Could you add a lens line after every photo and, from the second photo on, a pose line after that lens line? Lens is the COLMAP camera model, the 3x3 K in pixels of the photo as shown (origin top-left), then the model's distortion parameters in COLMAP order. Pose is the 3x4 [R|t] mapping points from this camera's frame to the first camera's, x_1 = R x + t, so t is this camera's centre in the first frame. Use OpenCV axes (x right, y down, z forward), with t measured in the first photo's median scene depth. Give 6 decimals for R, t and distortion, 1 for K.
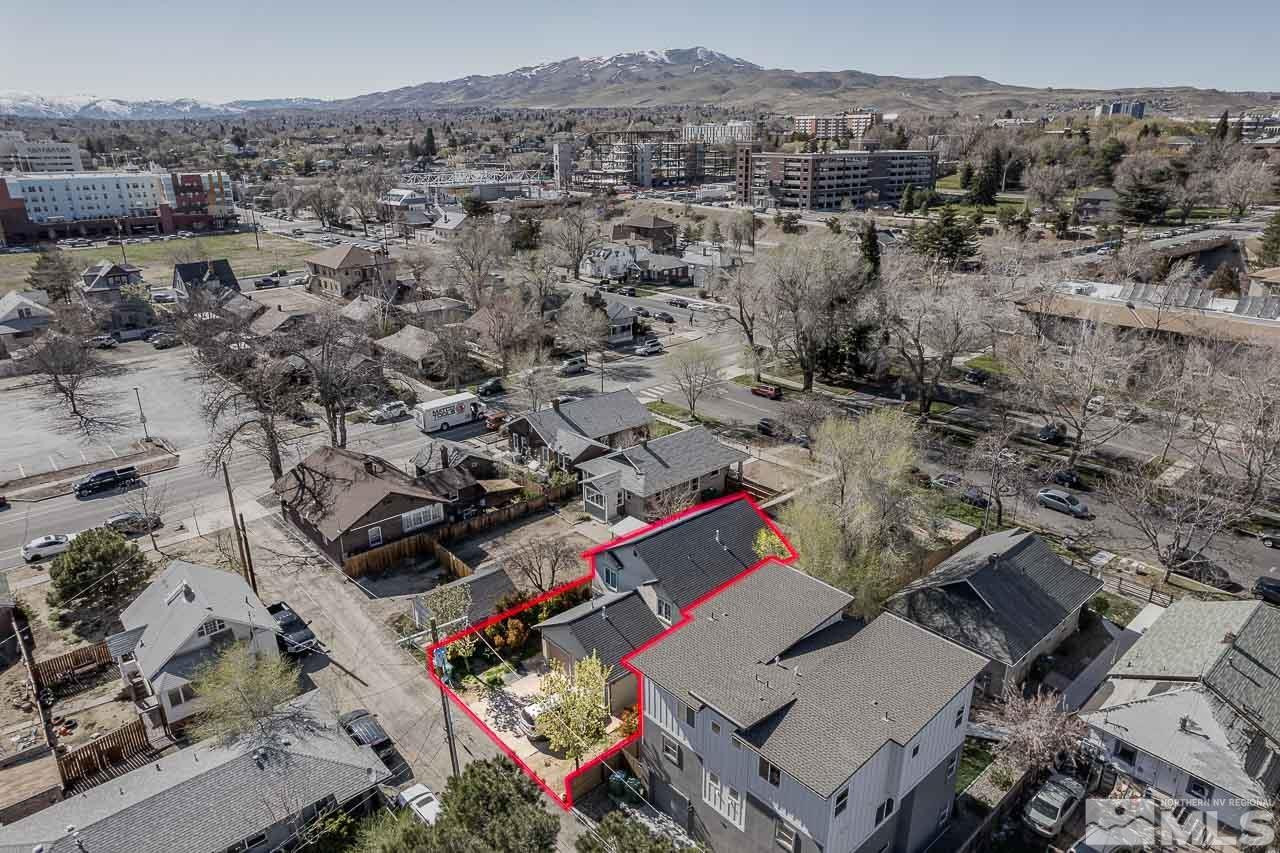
lens RADIAL K [[805.1, 0, 648.0], [0, 805.1, 455.2], [0, 0, 1]] dist [-0.075791, 0.056437]
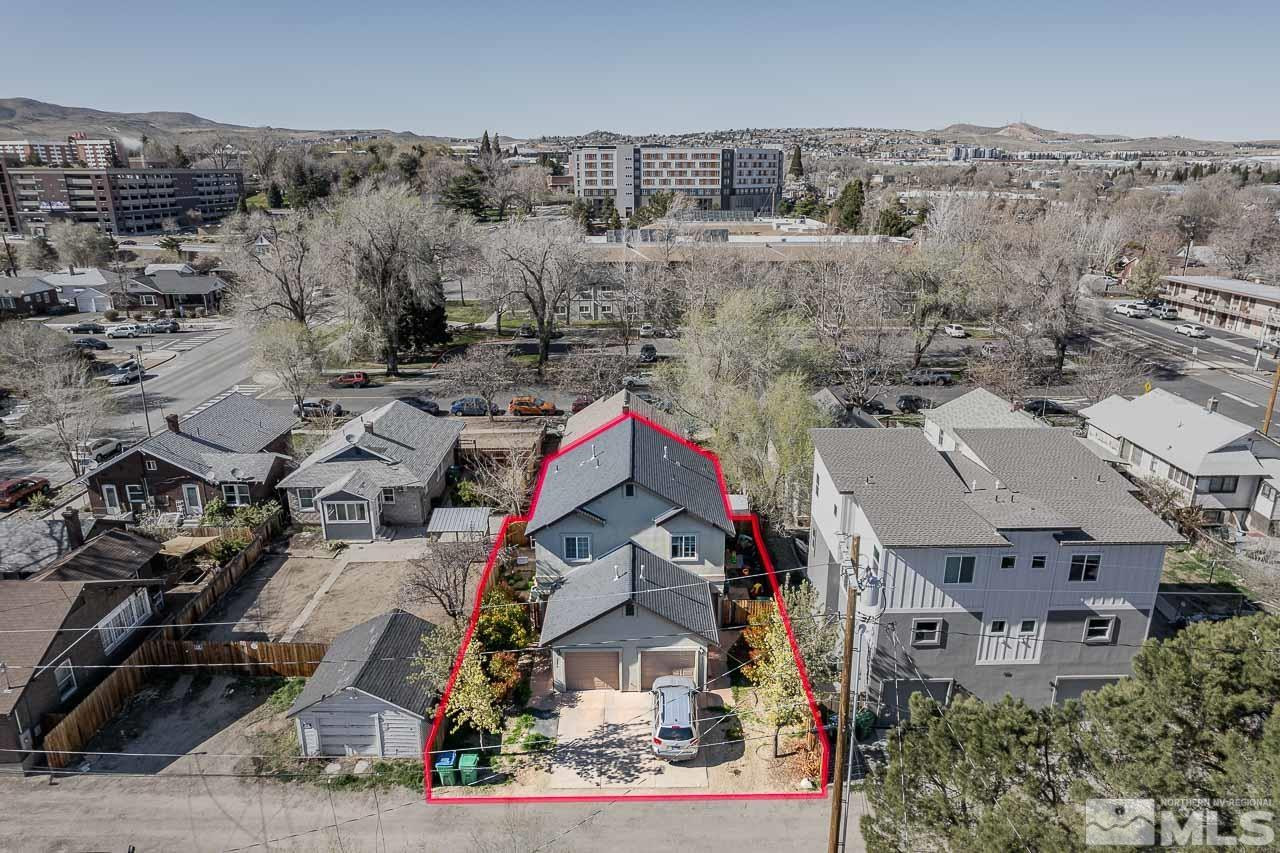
lens RADIAL K [[805.1, 0, 648.0], [0, 805.1, 455.2], [0, 0, 1]] dist [-0.075791, 0.056437]
pose [[0.654285, -0.244077, 0.715777, -0.152240], [0.275021, 0.958474, 0.075441, 0.009691], [-0.704467, 0.147493, 0.694242, 0.126428]]
